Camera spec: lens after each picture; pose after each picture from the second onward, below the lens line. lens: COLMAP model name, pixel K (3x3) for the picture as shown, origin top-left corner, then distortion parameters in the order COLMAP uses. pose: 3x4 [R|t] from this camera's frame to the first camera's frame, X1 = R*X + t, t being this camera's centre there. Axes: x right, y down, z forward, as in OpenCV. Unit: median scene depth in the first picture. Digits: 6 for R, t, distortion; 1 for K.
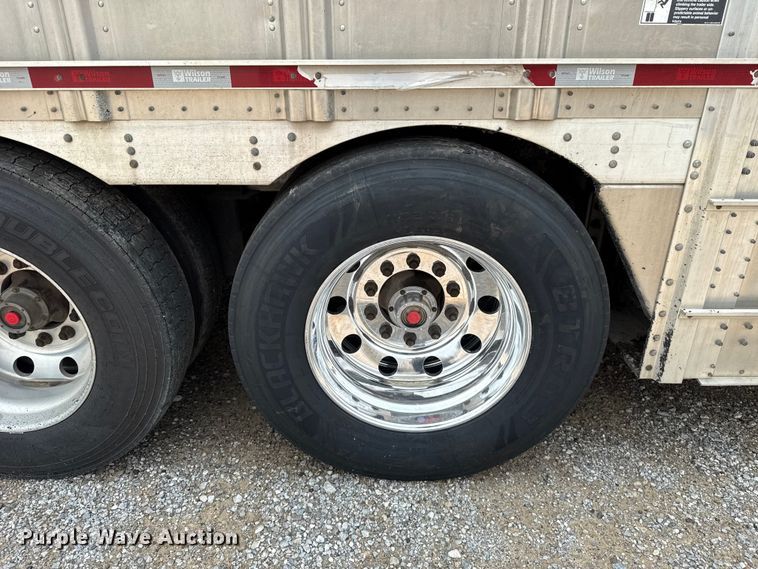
lens RADIAL K [[524.5, 0, 379.0], [0, 524.5, 284.5], [0, 0, 1]] dist [0.005030, -0.003341]
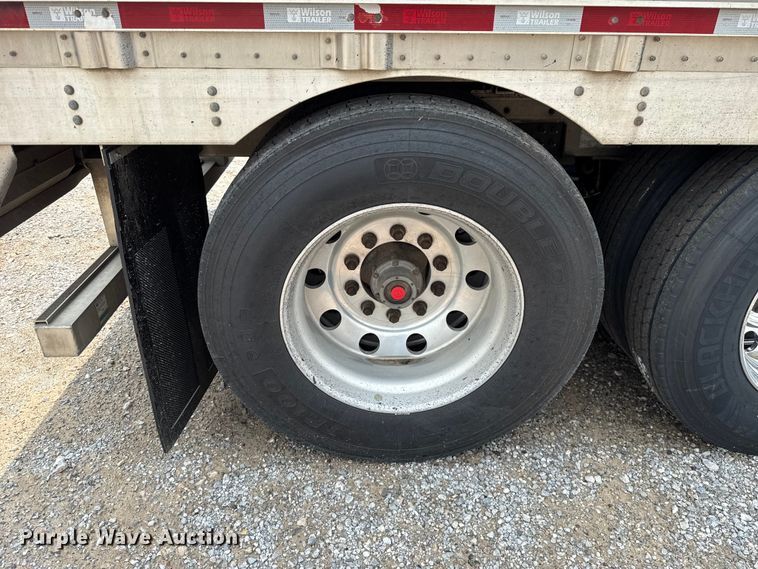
lens RADIAL K [[567.1, 0, 378.9], [0, 567.1, 323.3], [0, 0, 1]] dist [0.004574, -0.006769]
pose [[0.999402, -0.004164, 0.034318, -0.141148], [0.000168, 0.993290, 0.115646, 0.000407], [-0.034569, -0.115571, 0.992697, 0.000939]]
